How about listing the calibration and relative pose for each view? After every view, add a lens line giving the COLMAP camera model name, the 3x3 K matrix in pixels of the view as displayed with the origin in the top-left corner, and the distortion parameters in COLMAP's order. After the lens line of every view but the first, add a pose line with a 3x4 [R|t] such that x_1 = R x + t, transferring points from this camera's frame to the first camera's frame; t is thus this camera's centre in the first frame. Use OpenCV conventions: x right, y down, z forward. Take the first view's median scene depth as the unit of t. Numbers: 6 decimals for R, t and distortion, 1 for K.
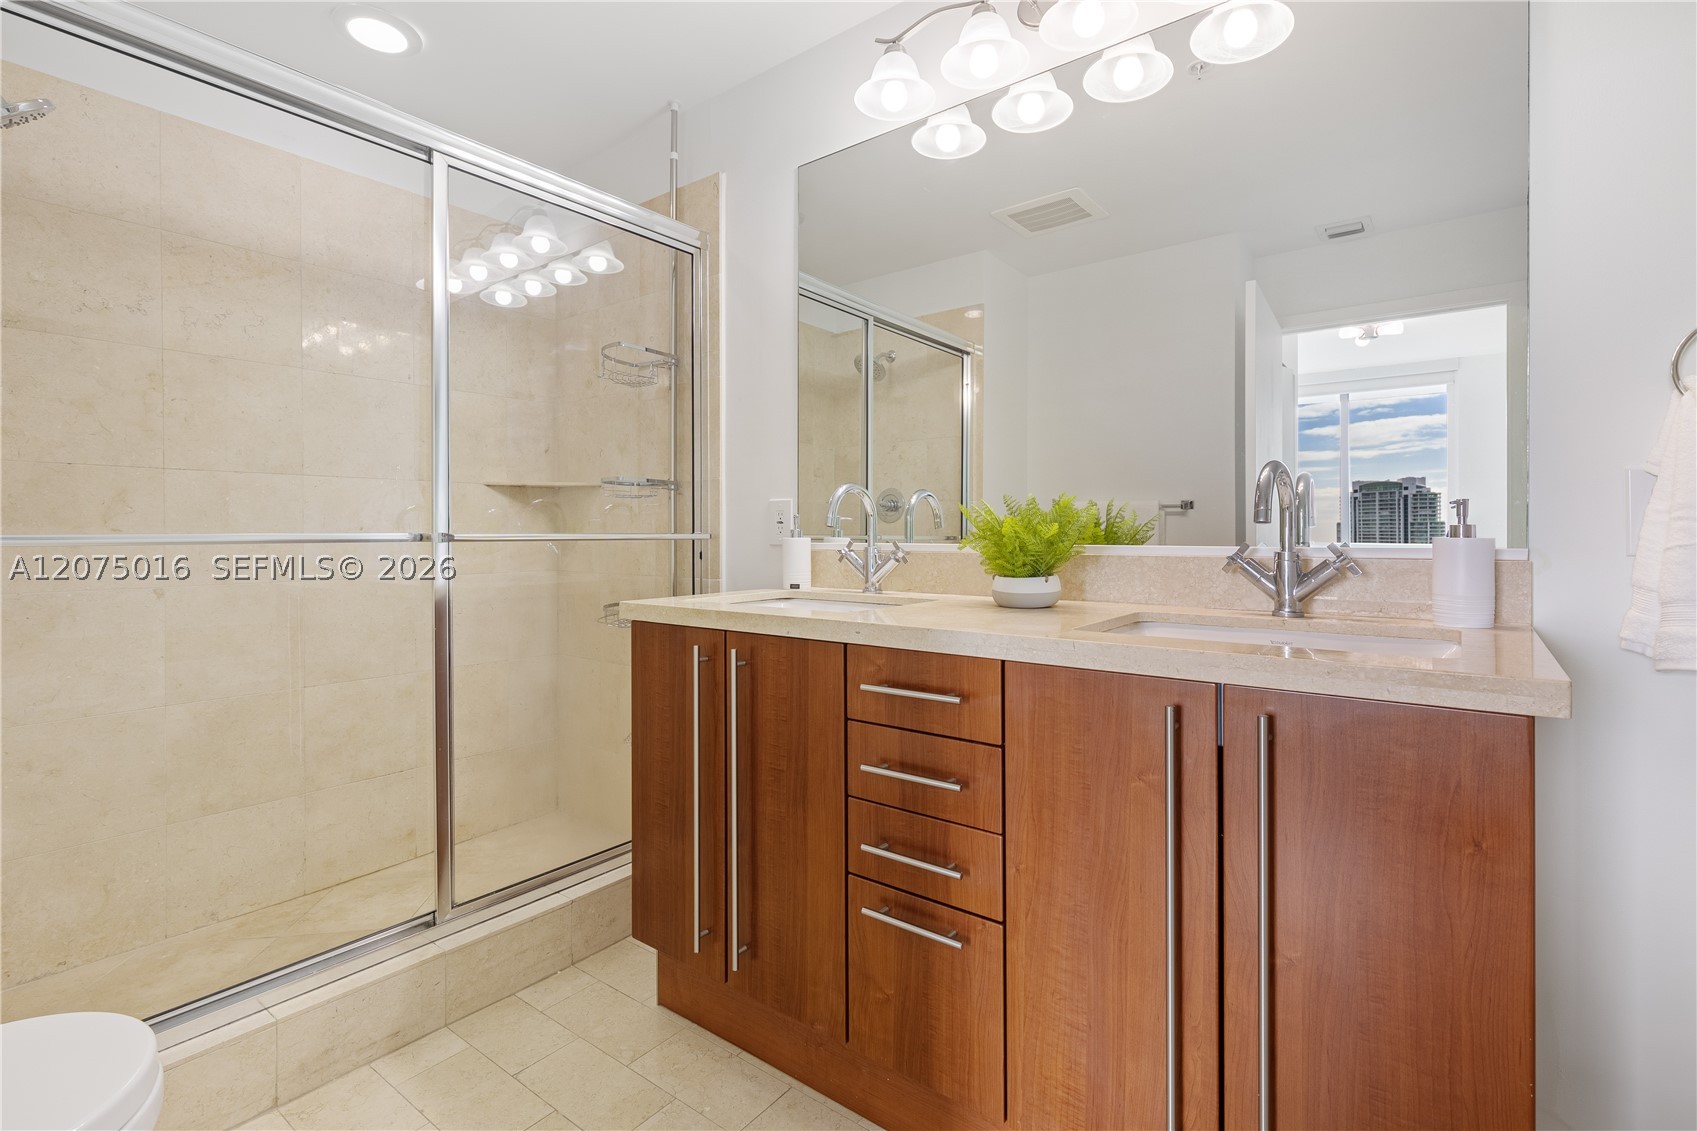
lens RADIAL K [[768.9, 0, 860.0], [0, 768.9, 544.1], [0, 0, 1]] dist [0.019190, -0.004748]
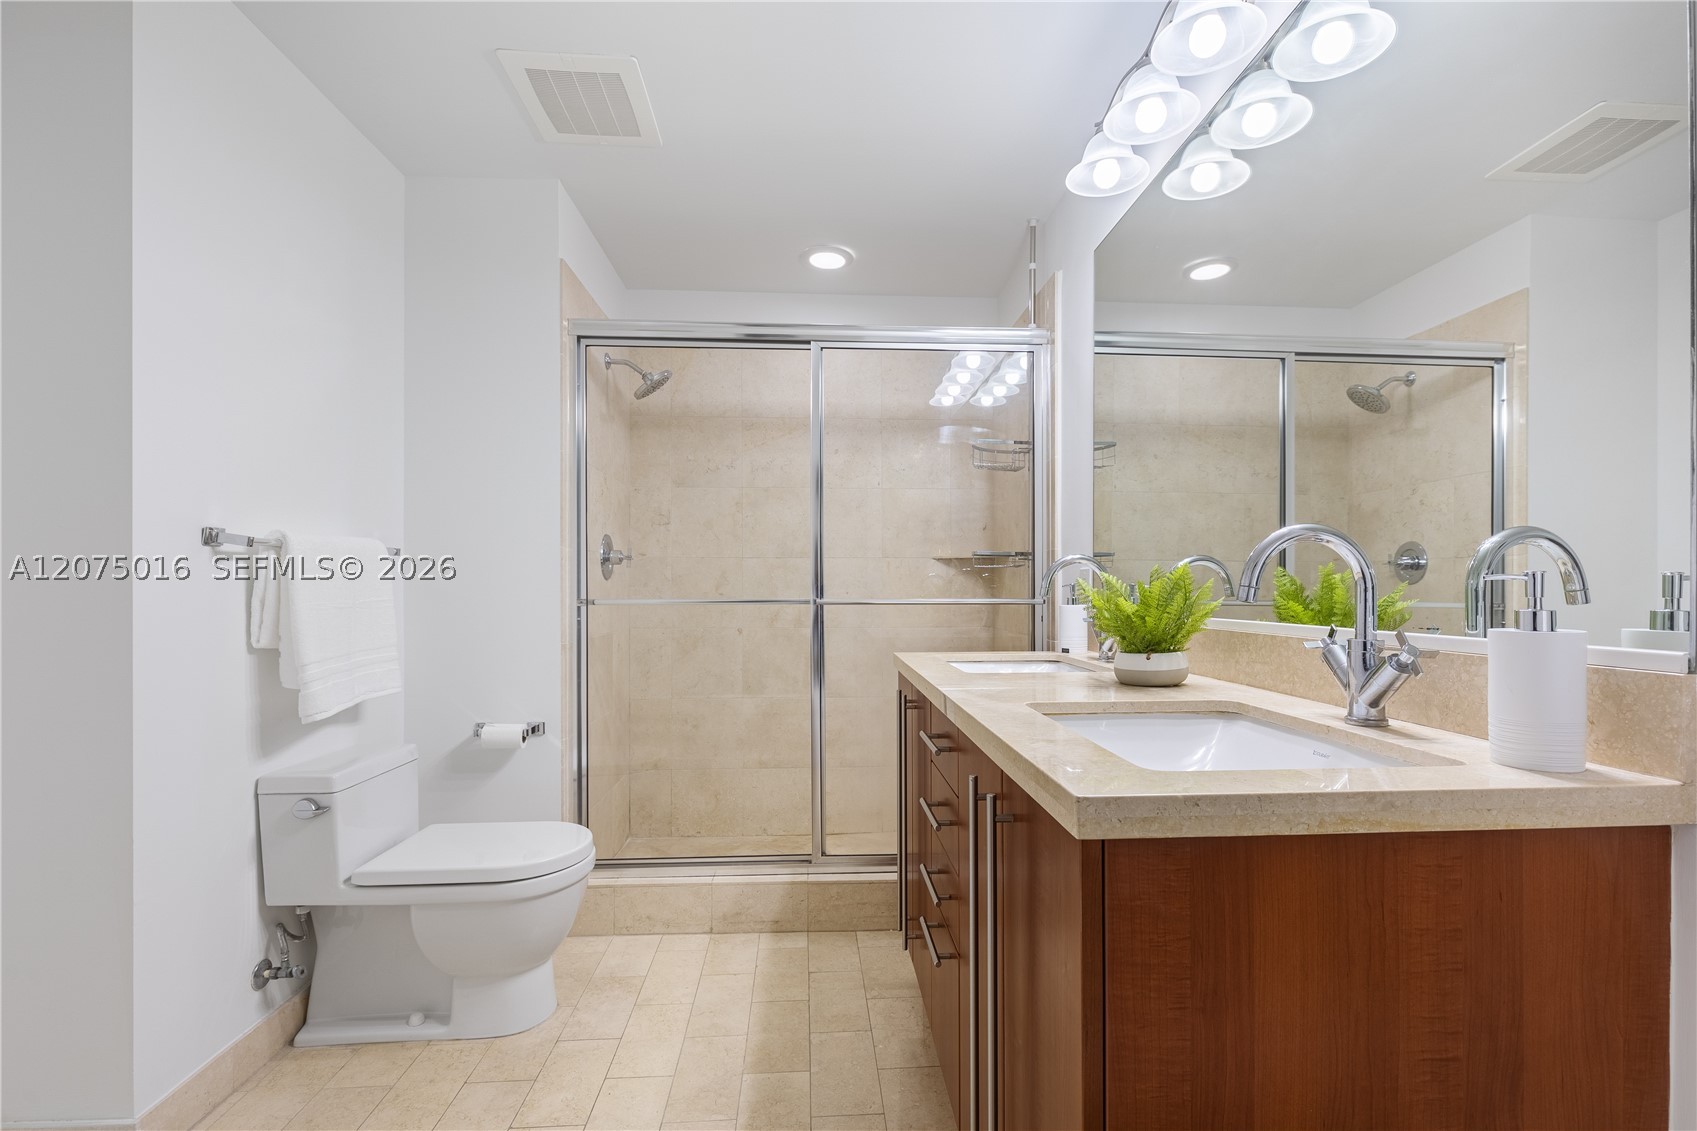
lens RADIAL K [[768.9, 0, 879.7], [0, 768.9, 598.4], [0, 0, 1]] dist [0.019190, -0.004748]
pose [[0.679175, 0.011823, -0.733881, 0.568539], [-0.012906, 0.999908, 0.004165, -0.020594], [0.733863, 0.006643, 0.679265, 0.087441]]
